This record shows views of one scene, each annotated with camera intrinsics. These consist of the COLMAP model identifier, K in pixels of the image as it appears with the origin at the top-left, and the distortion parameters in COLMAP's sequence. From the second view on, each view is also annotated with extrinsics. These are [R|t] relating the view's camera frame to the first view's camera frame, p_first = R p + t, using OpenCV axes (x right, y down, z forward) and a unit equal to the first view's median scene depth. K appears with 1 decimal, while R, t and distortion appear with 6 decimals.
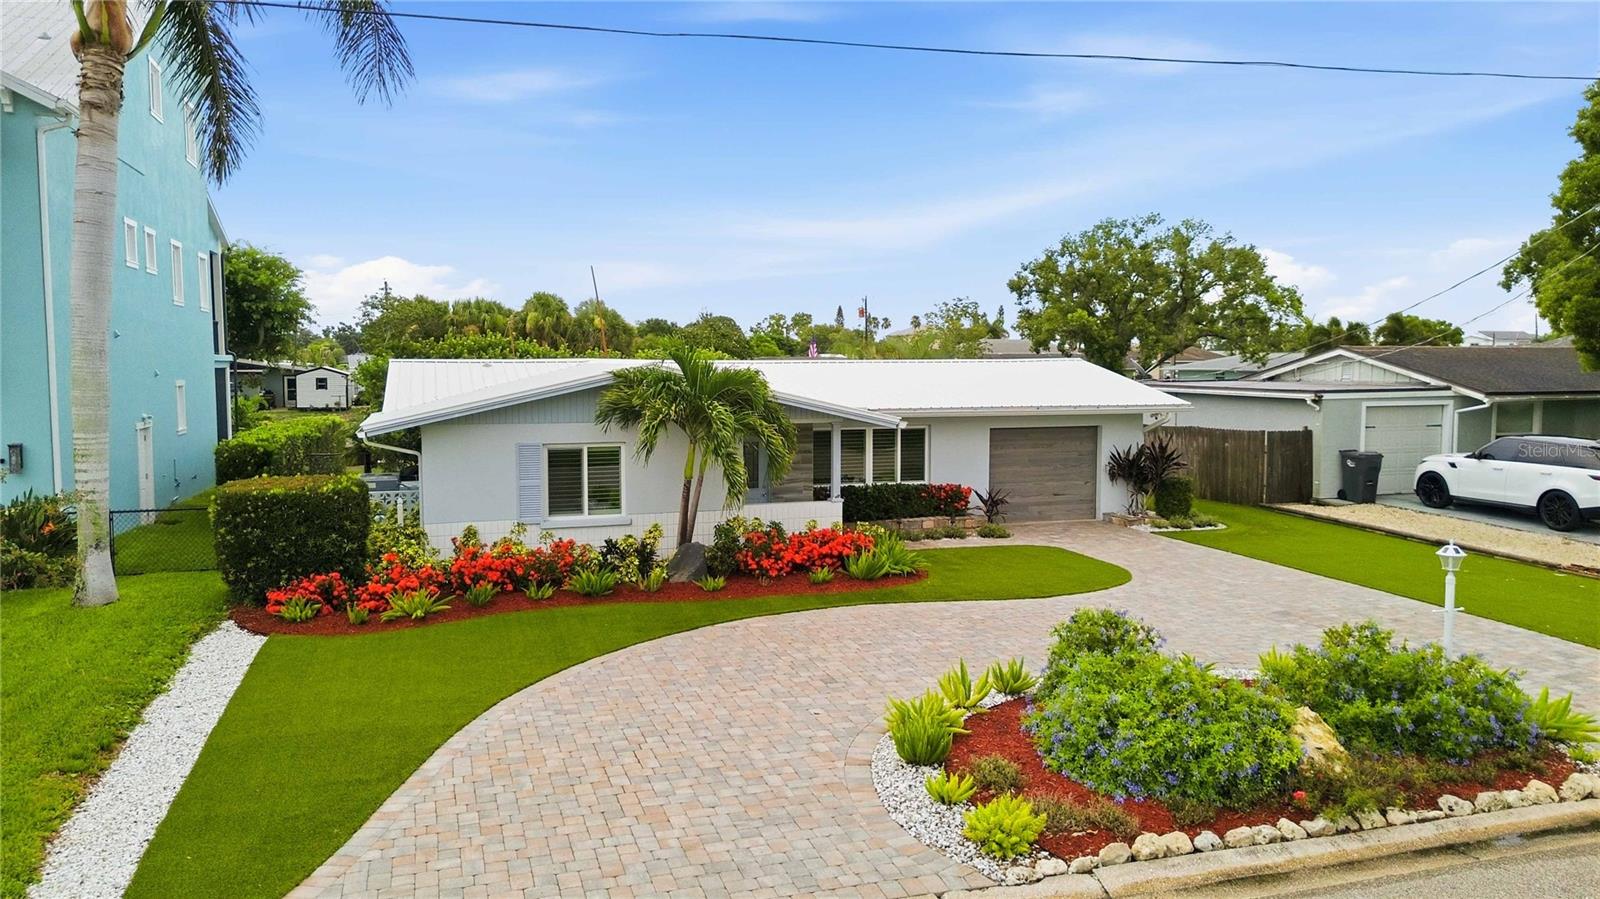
lens RADIAL K [[1138.4, 0, 794.5], [0, 1138.4, 445.4], [0, 0, 1]] dist [0.060543, -0.062689]
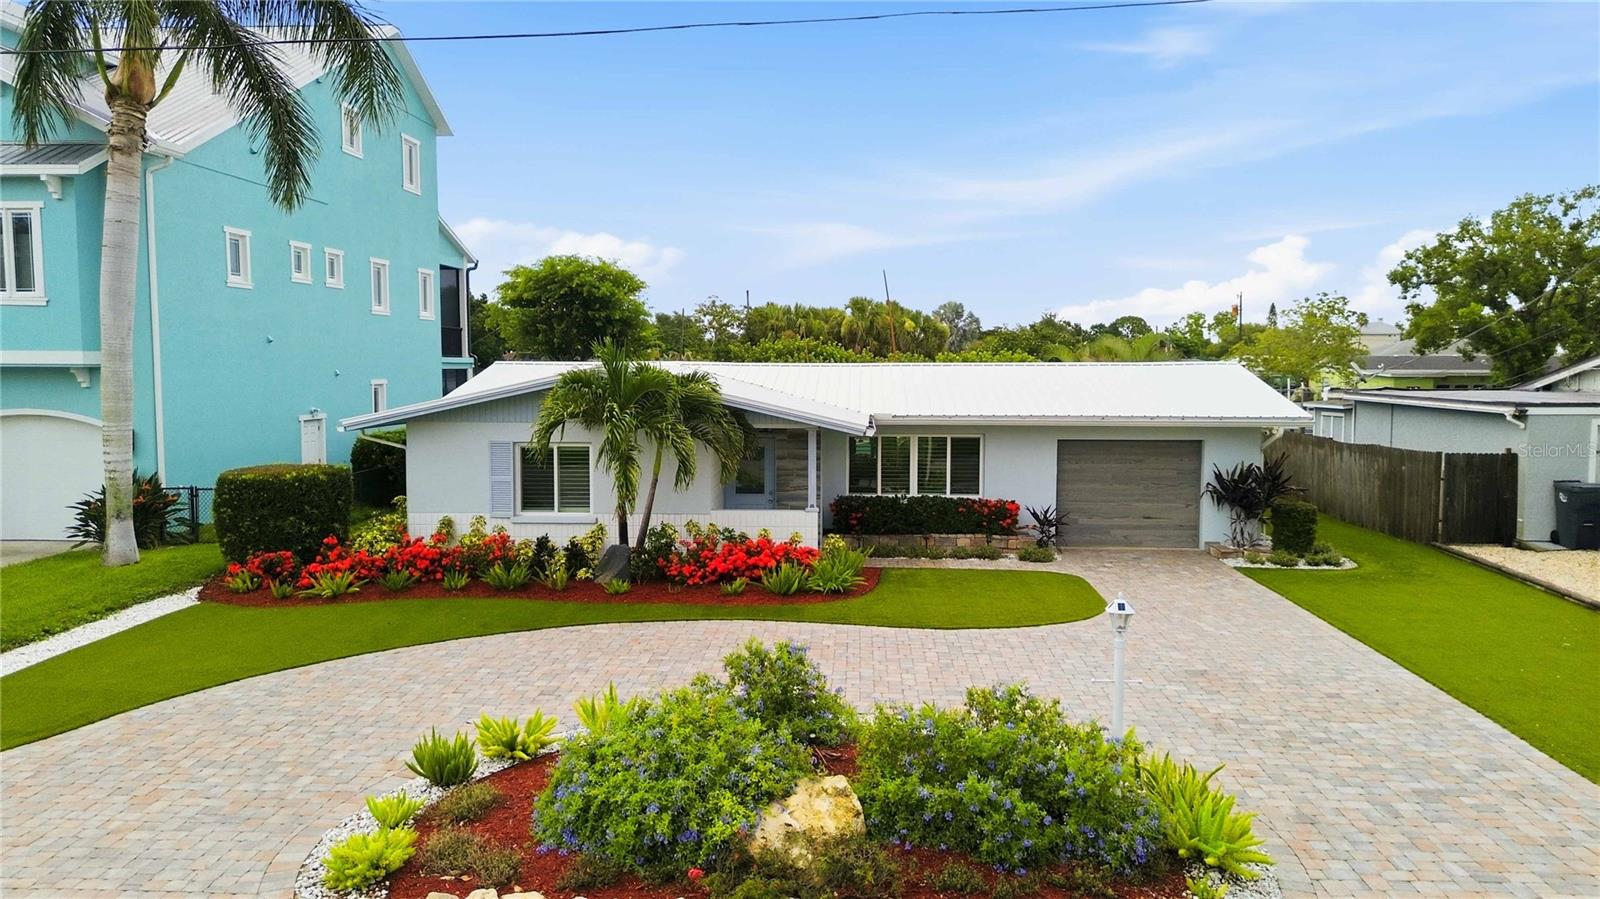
lens RADIAL K [[1138.4, 0, 794.5], [0, 1138.4, 445.4], [0, 0, 1]] dist [0.060543, -0.062689]
pose [[0.931458, 0.029119, -0.362681, 0.309035], [-0.029920, 0.999546, 0.003409, -0.007417], [0.362616, 0.007676, 0.931907, 0.089190]]
